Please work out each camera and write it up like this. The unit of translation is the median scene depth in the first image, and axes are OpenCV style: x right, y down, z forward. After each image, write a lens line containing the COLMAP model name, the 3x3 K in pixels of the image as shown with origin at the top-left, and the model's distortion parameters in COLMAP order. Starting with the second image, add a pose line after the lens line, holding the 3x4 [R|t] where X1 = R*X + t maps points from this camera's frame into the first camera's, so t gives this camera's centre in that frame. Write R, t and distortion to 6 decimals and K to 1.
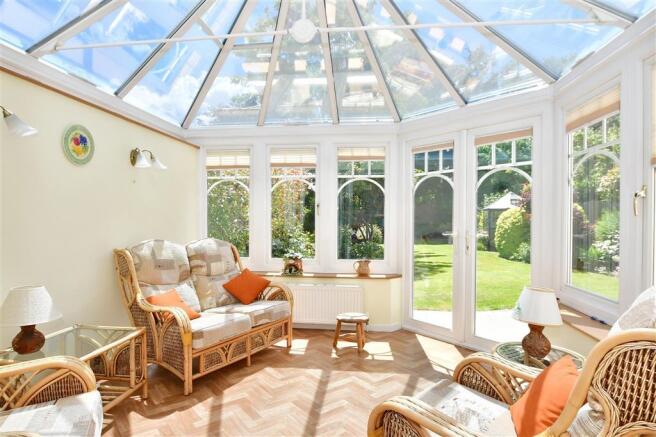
lens RADIAL K [[376.6, 0, 328.0], [0, 376.6, 218.5], [0, 0, 1]] dist [-0.002413, -0.000352]
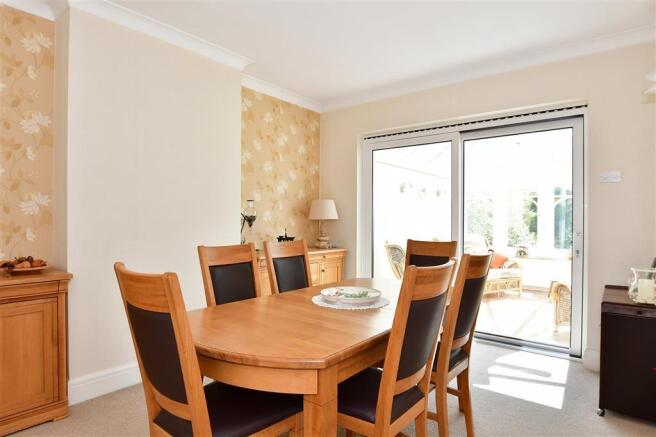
lens RADIAL K [[376.6, 0, 328.0], [0, 376.6, 218.5], [0, 0, 1]] dist [-0.002413, -0.000352]
pose [[0.849535, -0.007041, -0.527486, 0.055848], [0.000587, 0.999923, -0.012401, 0.000883], [0.527532, 0.010225, 0.849473, -0.866164]]
